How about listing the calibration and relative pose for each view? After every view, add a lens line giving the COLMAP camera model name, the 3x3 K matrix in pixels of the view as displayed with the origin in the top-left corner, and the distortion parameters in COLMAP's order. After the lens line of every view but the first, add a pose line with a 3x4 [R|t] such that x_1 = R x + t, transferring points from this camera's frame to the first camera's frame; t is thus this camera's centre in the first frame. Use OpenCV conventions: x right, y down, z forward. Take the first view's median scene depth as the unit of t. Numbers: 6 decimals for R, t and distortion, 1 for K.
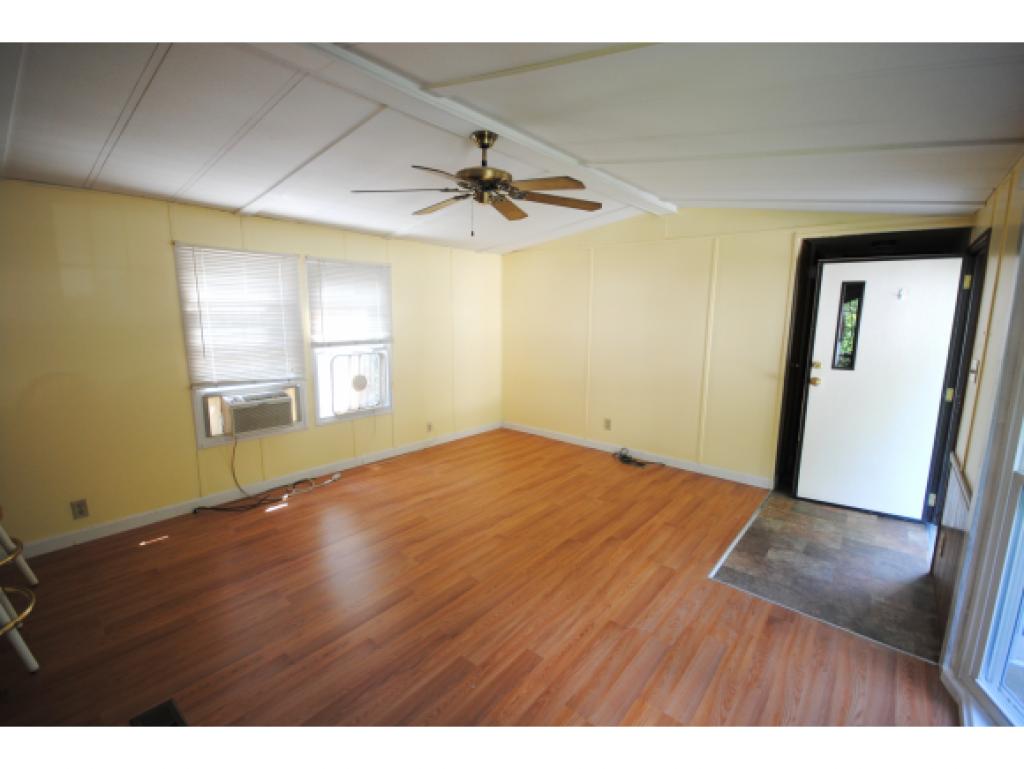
lens RADIAL K [[452.9, 0, 517.5], [0, 452.9, 384.0], [0, 0, 1]] dist [0.014914, -0.020243]
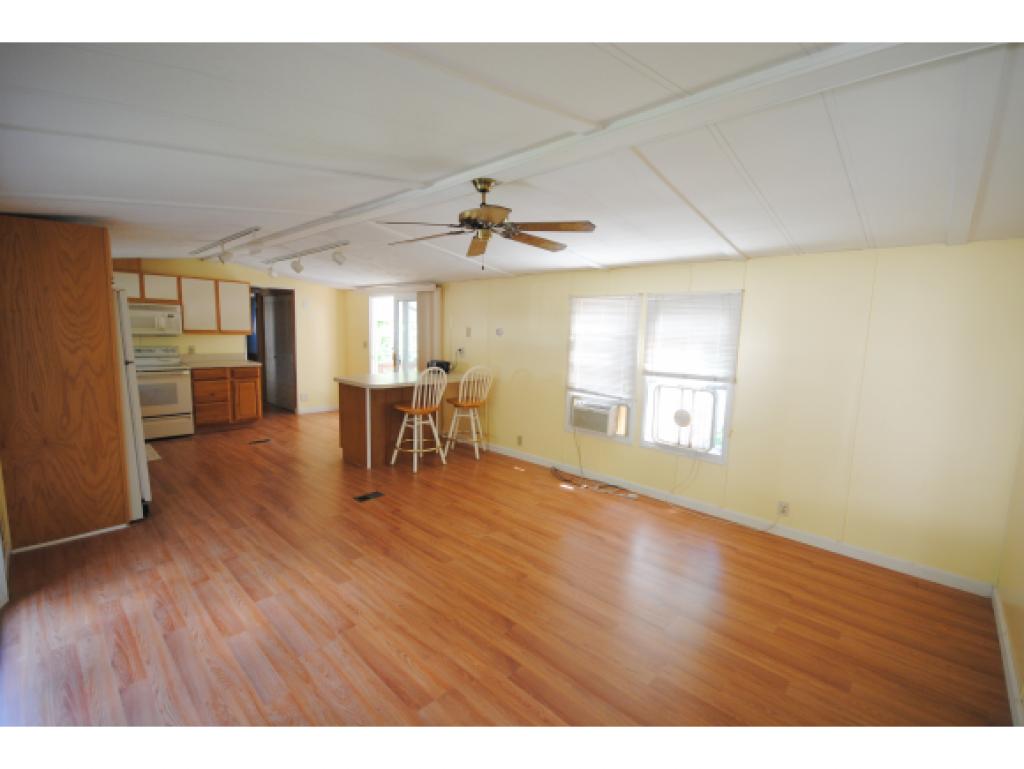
lens RADIAL K [[449.2, 0, 512.0], [0, 449.2, 384.5], [0, 0, 1]] dist [0.019309, -0.016941]
pose [[-0.067249, 0.096804, -0.993029, 0.806725], [-0.195481, 0.974714, 0.108257, -0.138039], [0.978399, 0.201398, -0.046625, 0.902133]]
